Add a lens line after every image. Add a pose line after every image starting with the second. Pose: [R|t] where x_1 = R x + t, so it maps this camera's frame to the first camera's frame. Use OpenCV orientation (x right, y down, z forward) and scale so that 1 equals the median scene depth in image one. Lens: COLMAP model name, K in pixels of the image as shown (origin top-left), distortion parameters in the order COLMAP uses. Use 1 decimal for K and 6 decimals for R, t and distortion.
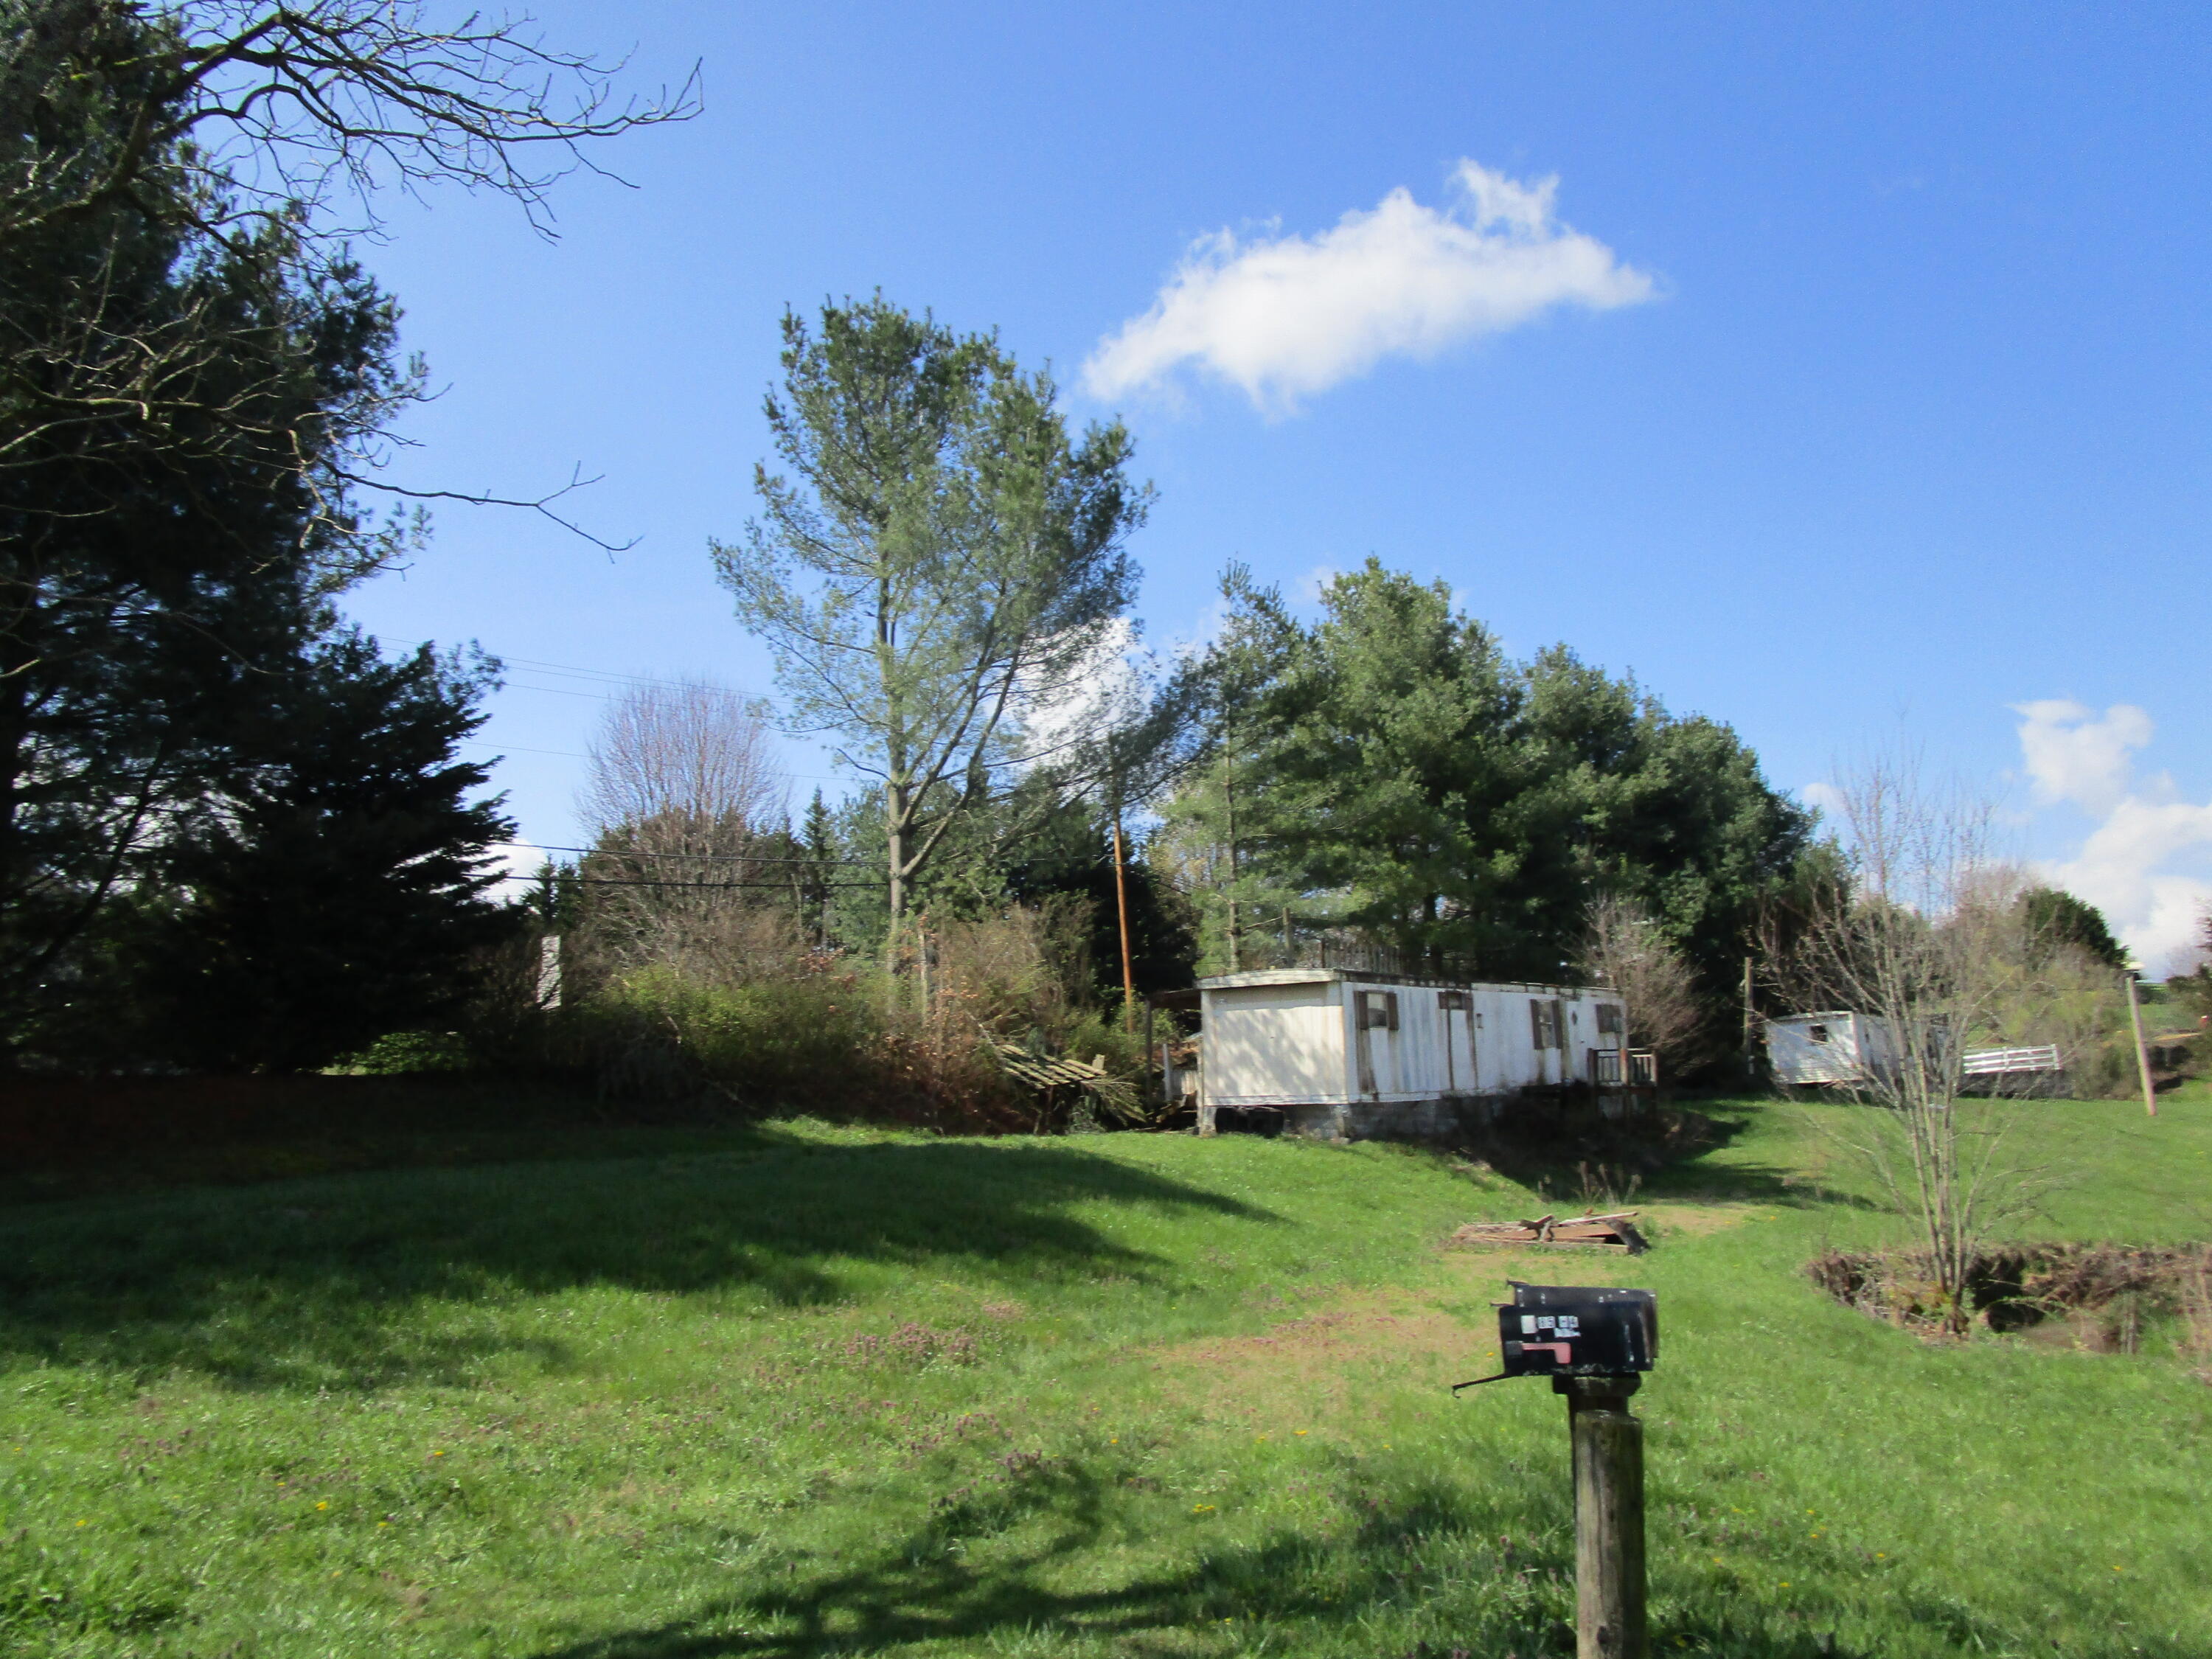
lens RADIAL K [[1582.1, 0, 1099.2], [0, 1582.1, 819.5], [0, 0, 1]] dist [-0.029500, 0.010410]
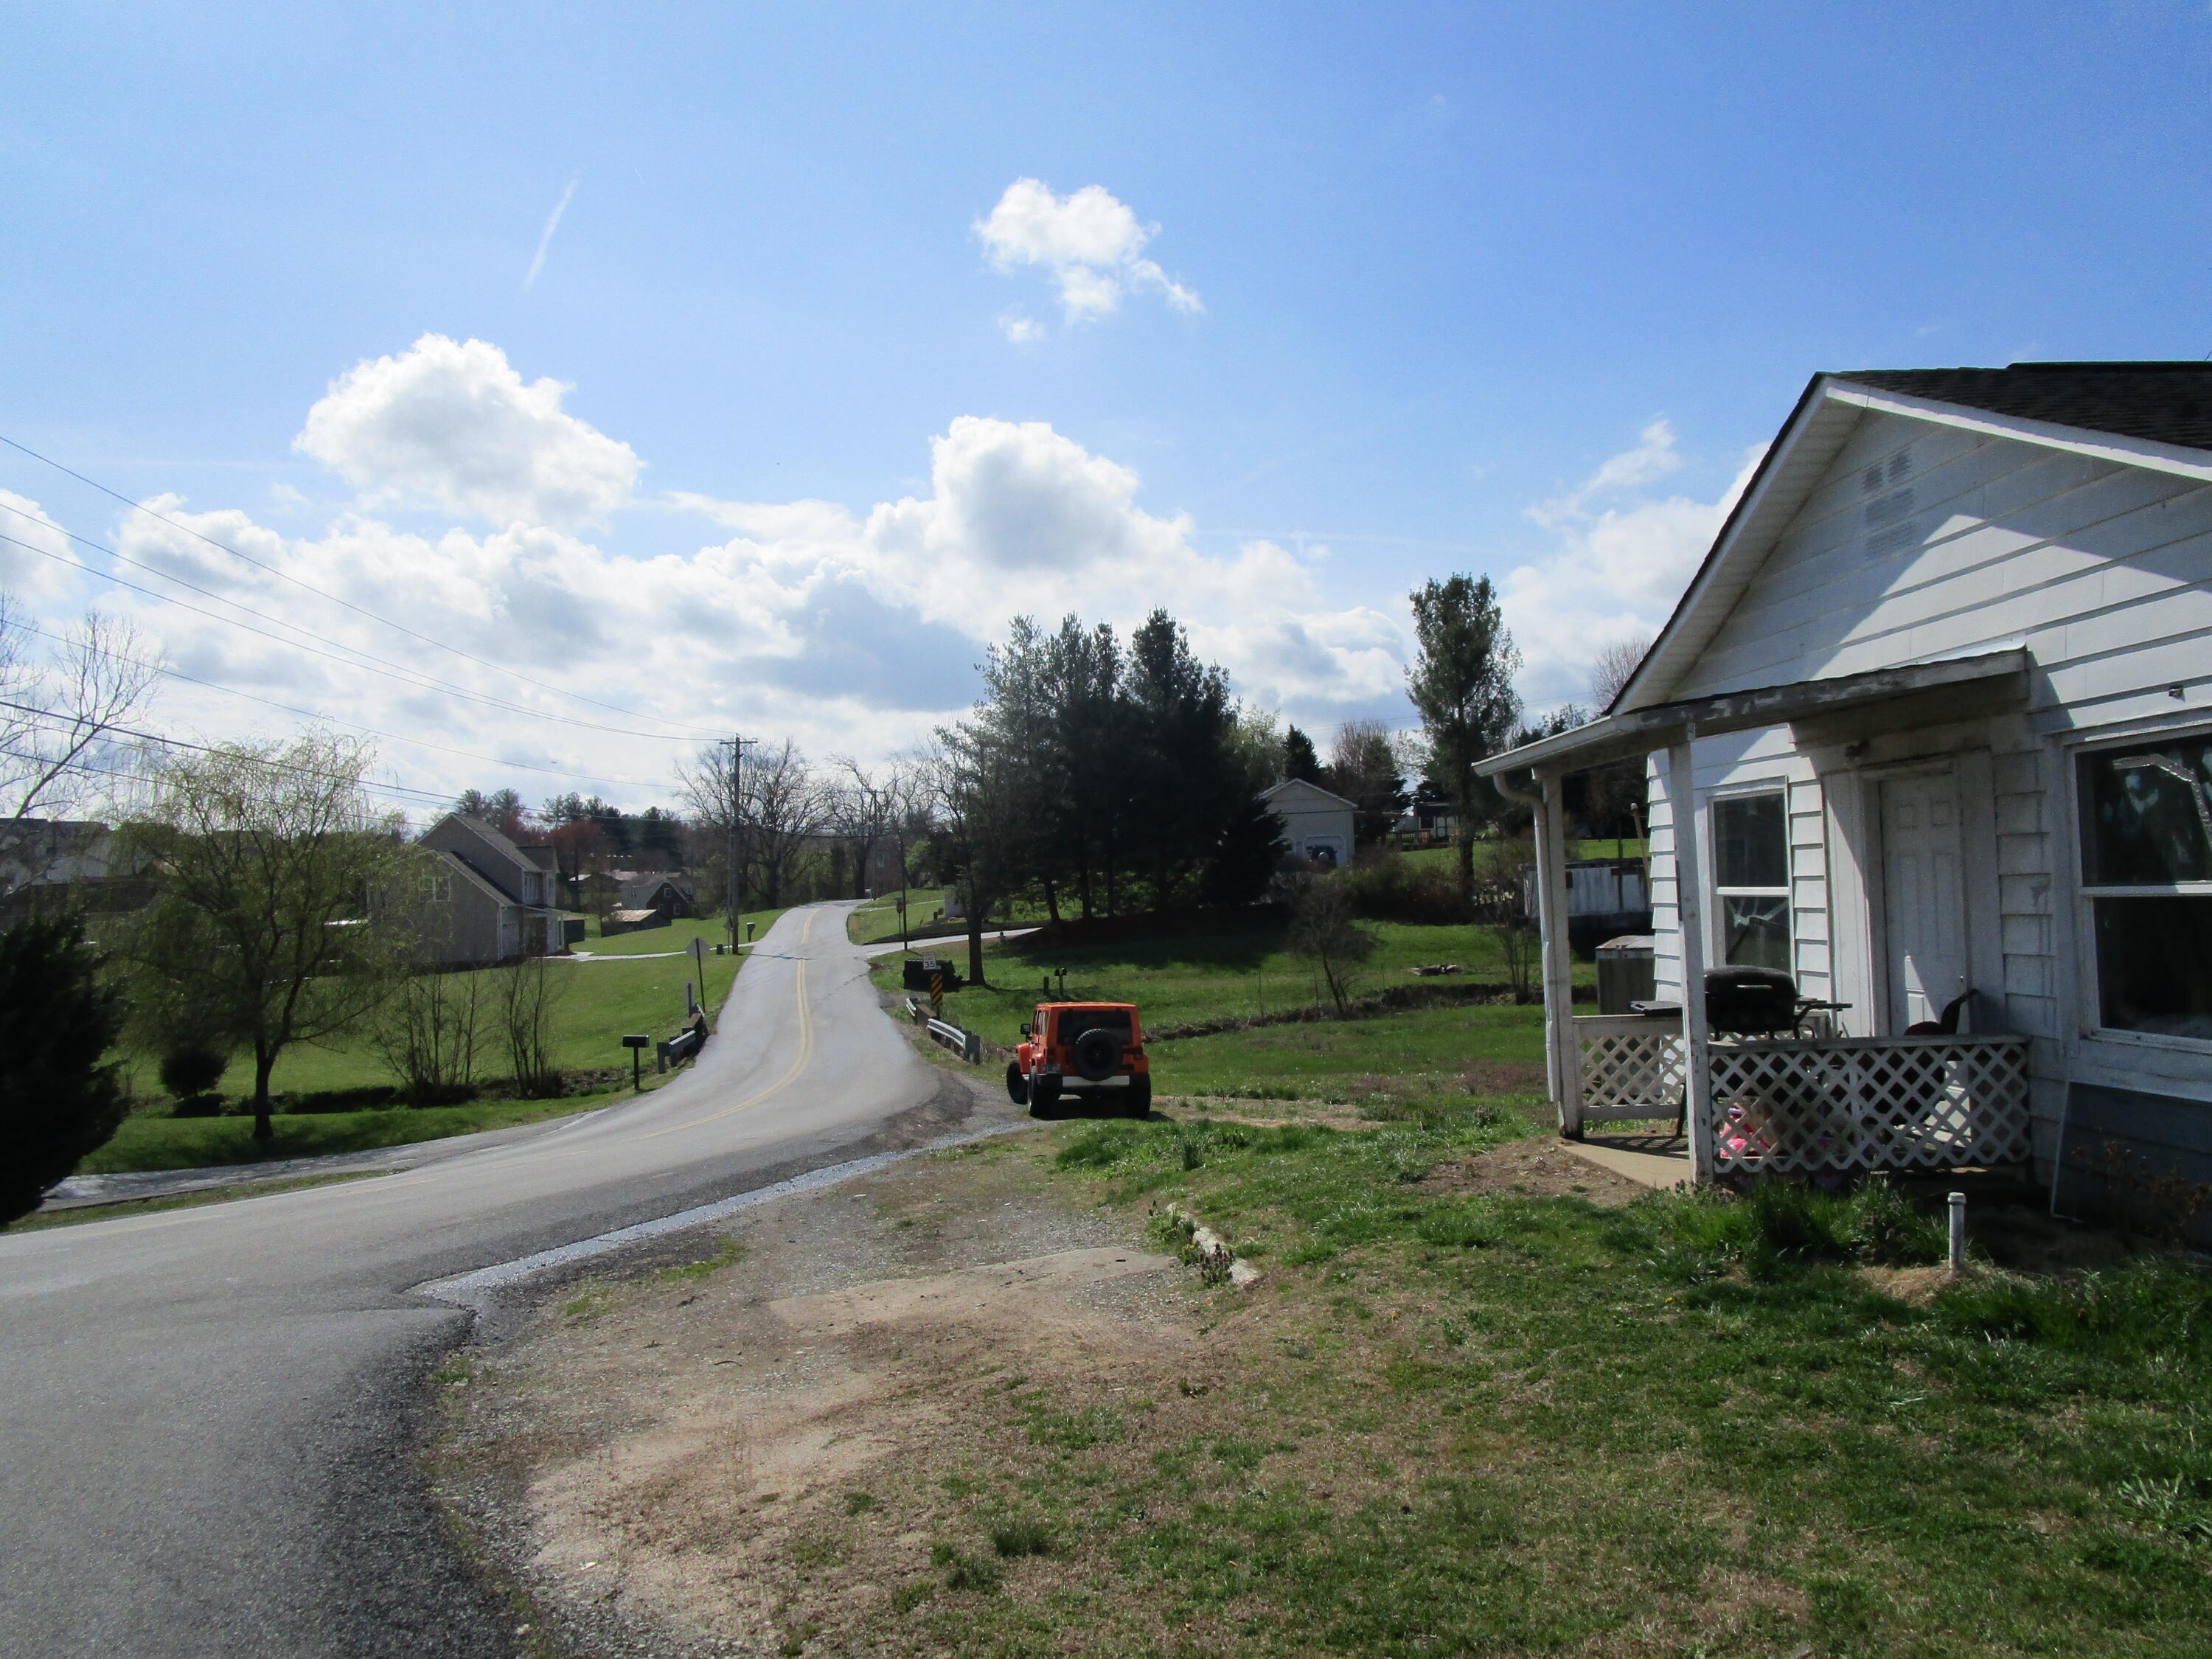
lens RADIAL K [[1582.1, 0, 1118.8], [0, 1582.1, 823.3], [0, 0, 1]] dist [-0.029500, 0.010410]
pose [[0.485950, -0.013216, -0.873886, 1.980671], [0.192122, 0.977044, 0.092058, -0.324184], [0.852609, -0.212628, 0.477334, -0.752221]]
